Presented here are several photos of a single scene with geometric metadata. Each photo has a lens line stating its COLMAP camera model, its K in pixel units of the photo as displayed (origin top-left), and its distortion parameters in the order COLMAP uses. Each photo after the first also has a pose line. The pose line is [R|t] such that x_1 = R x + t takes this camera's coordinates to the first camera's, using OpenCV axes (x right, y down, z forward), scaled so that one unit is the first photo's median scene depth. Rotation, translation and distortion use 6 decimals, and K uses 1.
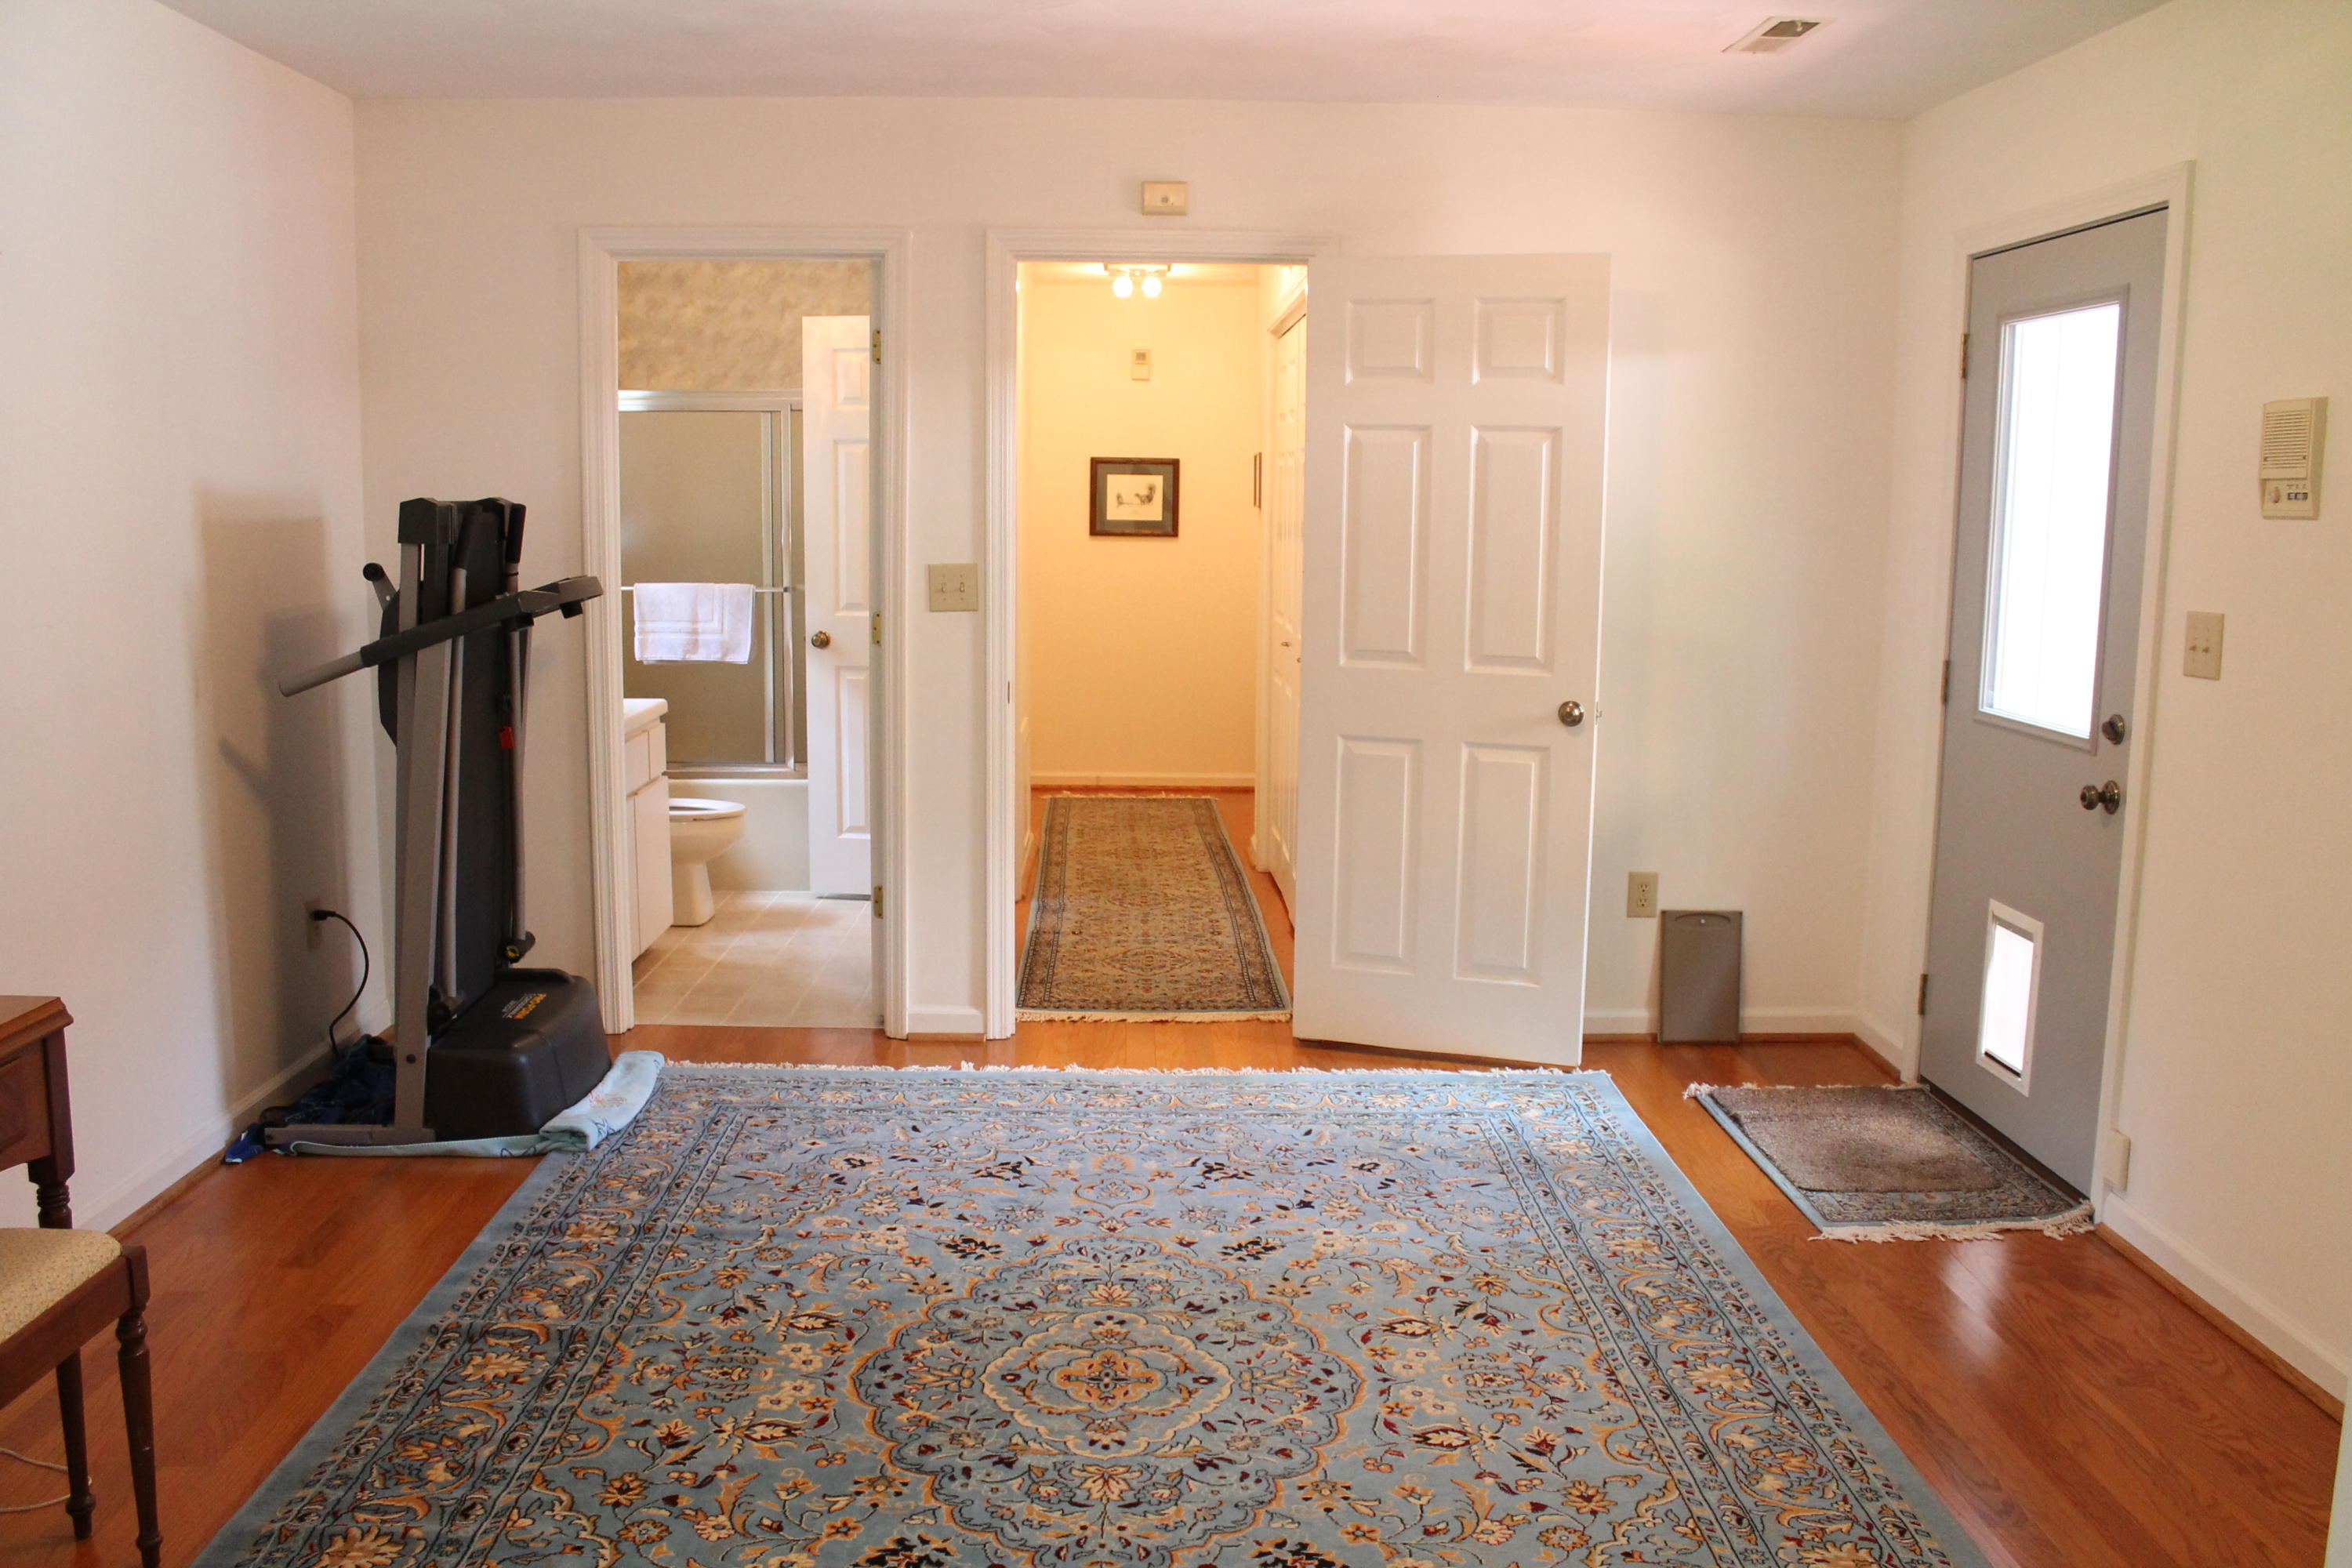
lens RADIAL K [[1988.5, 0, 1176.3], [0, 1988.5, 791.5], [0, 0, 1]] dist [-0.166290, 0.147870]
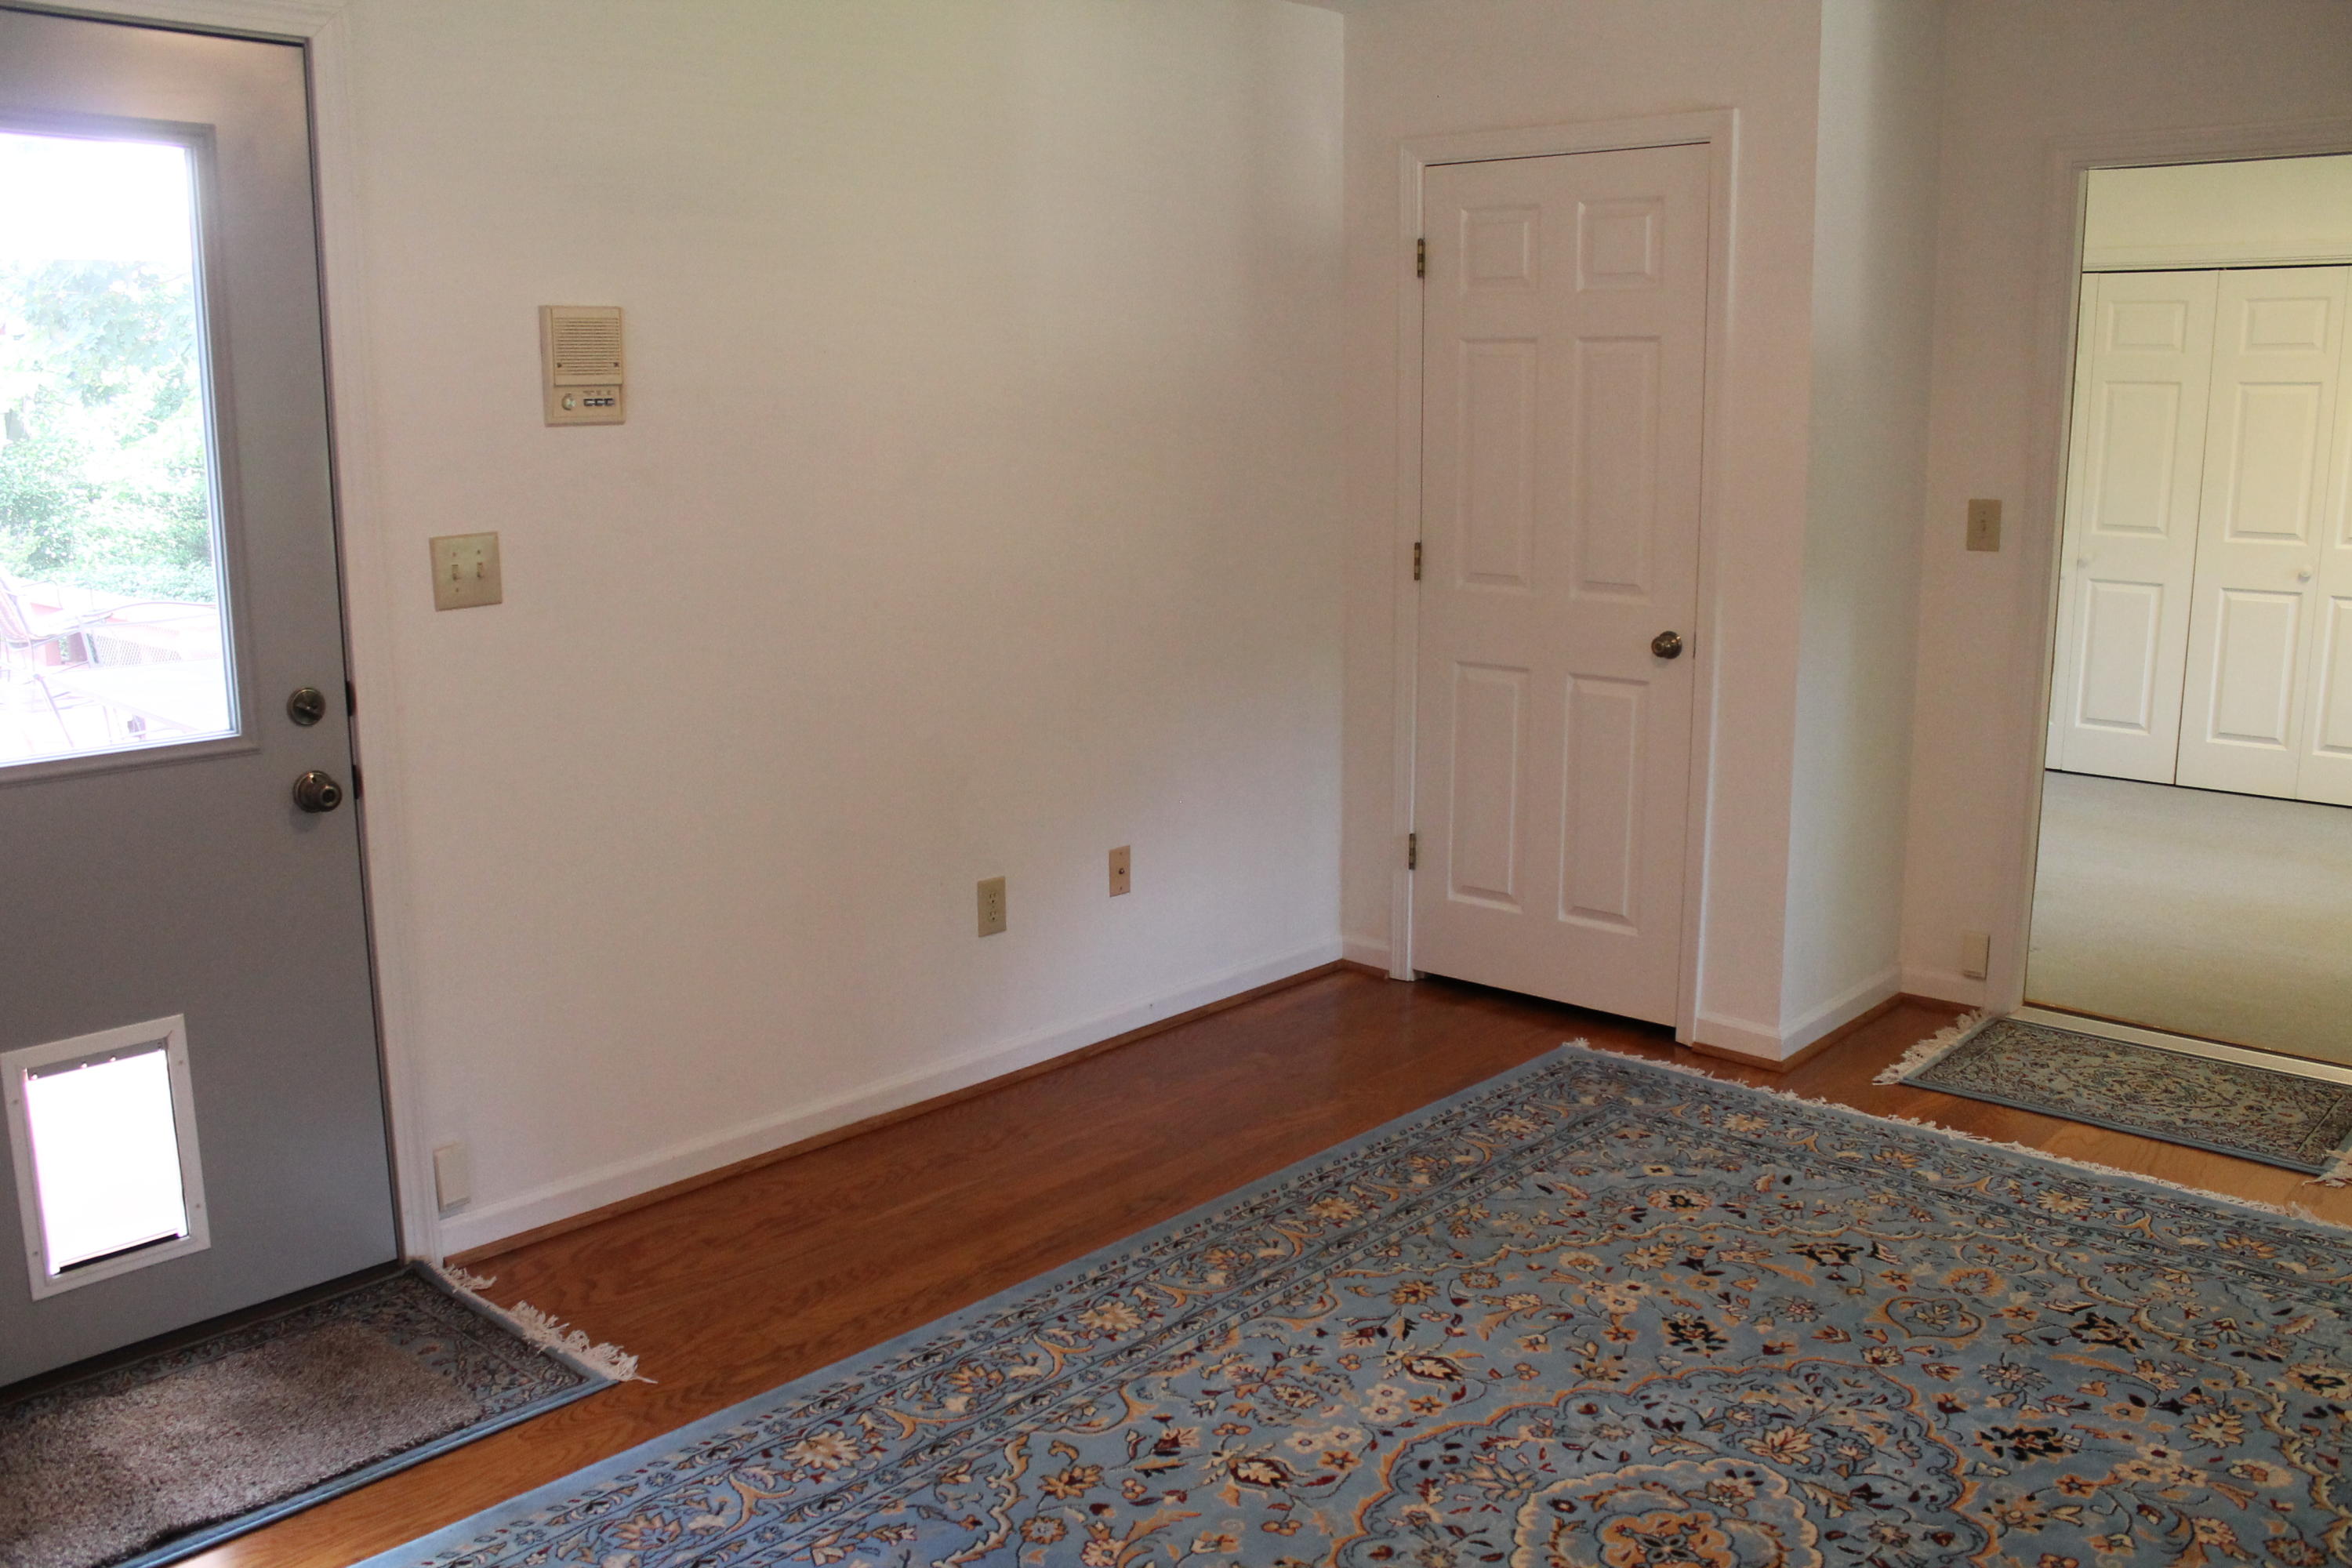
lens RADIAL K [[1988.5, 0, 1176.3], [0, 1988.5, 791.5], [0, 0, 1]] dist [-0.166290, 0.147870]
pose [[-0.724013, -0.145249, 0.674320, -0.405276], [0.097162, 0.946357, 0.308168, -0.273022], [-0.682909, 0.288636, -0.671063, 1.696170]]
